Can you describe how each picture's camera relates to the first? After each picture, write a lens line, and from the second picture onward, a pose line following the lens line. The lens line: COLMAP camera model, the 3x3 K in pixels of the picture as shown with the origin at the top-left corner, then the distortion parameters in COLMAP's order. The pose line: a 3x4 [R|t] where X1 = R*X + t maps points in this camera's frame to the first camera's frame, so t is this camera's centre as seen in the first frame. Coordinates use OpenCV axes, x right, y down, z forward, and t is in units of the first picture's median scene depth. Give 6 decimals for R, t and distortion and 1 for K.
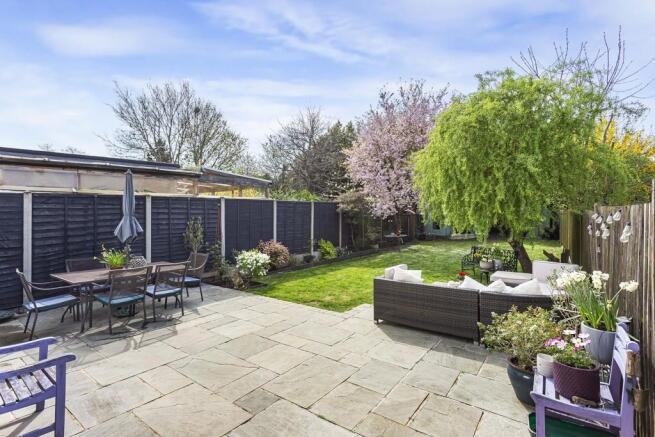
lens RADIAL K [[321.7, 0, 327.3], [0, 321.7, 211.9], [0, 0, 1]] dist [0.000288, 0.000212]
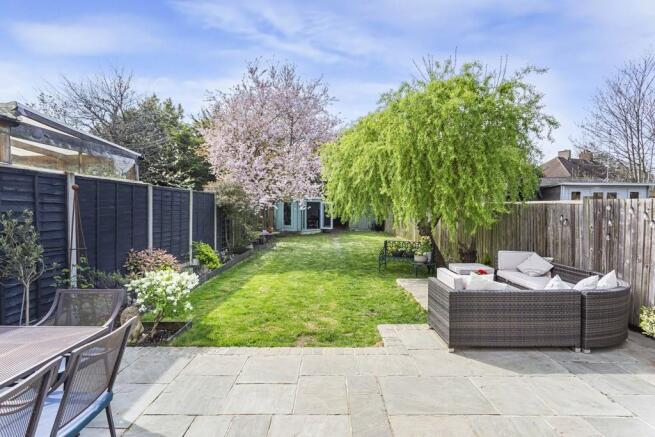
lens RADIAL K [[314.3, 0, 327.5], [0, 314.3, 218.5], [0, 0, 1]] dist [0.001824, 0.001027]
pose [[0.808518, -0.012652, 0.588335, -0.336984], [-0.005752, 0.999551, 0.029399, 0.013592], [-0.588443, -0.027154, 0.808083, 0.399666]]
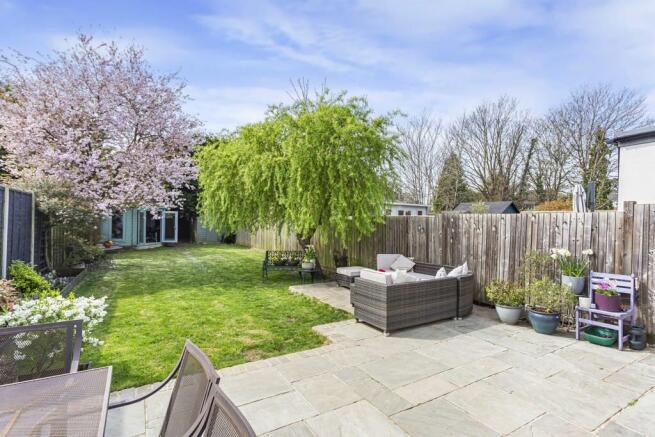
lens RADIAL K [[317.3, 0, 331.2], [0, 317.3, 225.0], [0, 0, 1]] dist [0.000314, 0.000532]
pose [[0.384309, 0.004115, 0.923196, -0.486847], [-0.017156, 0.999849, 0.002685, 0.025892], [-0.923045, -0.016870, 0.384321, 0.547274]]
